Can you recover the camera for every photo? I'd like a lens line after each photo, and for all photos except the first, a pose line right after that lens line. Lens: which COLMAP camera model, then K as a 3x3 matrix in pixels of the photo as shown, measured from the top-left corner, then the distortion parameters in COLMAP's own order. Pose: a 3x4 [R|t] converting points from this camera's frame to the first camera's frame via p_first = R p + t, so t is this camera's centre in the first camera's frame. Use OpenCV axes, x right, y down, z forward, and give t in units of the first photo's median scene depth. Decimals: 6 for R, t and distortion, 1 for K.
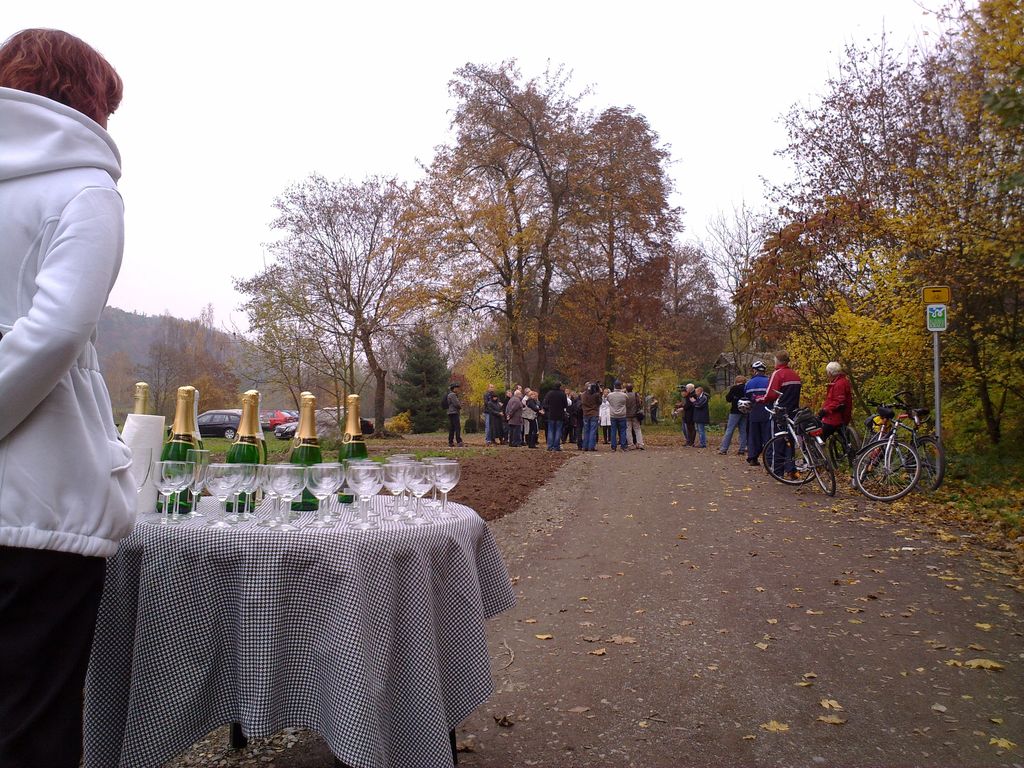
lens RADIAL K [[866.0, 0, 512.0], [0, 866.0, 384.0], [0, 0, 1]] dist [-0.008004, -0.007463]
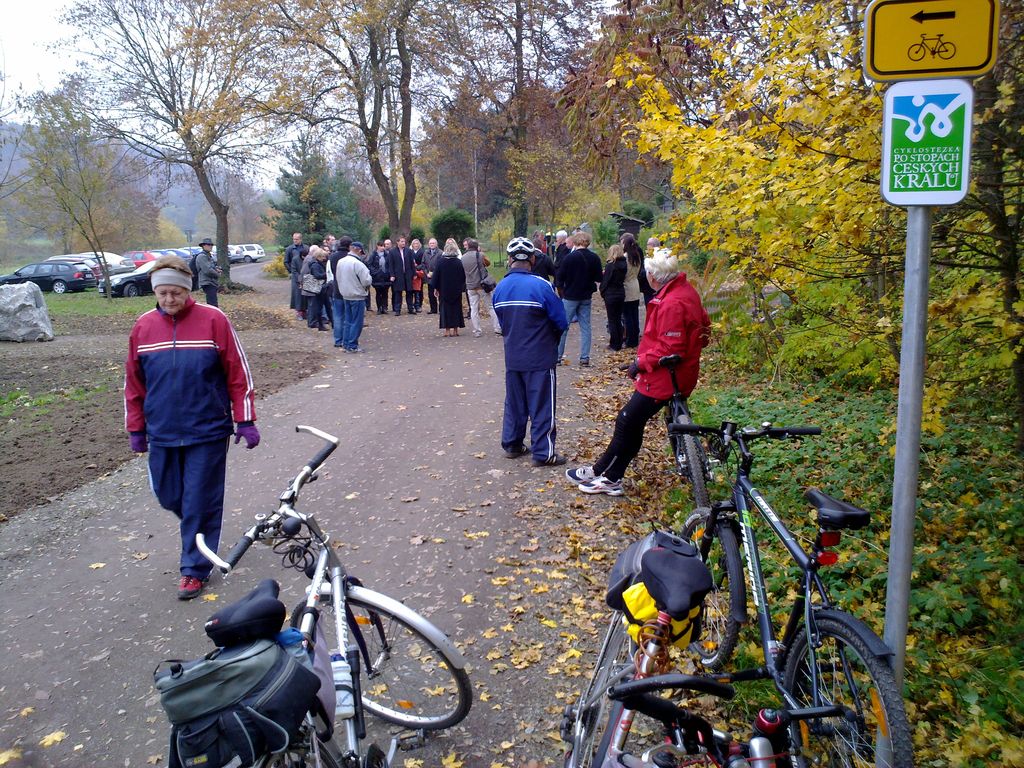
lens RADIAL K [[866.0, 0, 512.0], [0, 866.0, 384.0], [0, 0, 1]] dist [-0.008004, -0.007463]
pose [[0.999176, -0.033218, 0.023331, 0.202318], [0.027581, 0.977265, 0.210221, -0.035251], [-0.029784, -0.209405, 0.977375, 0.413754]]
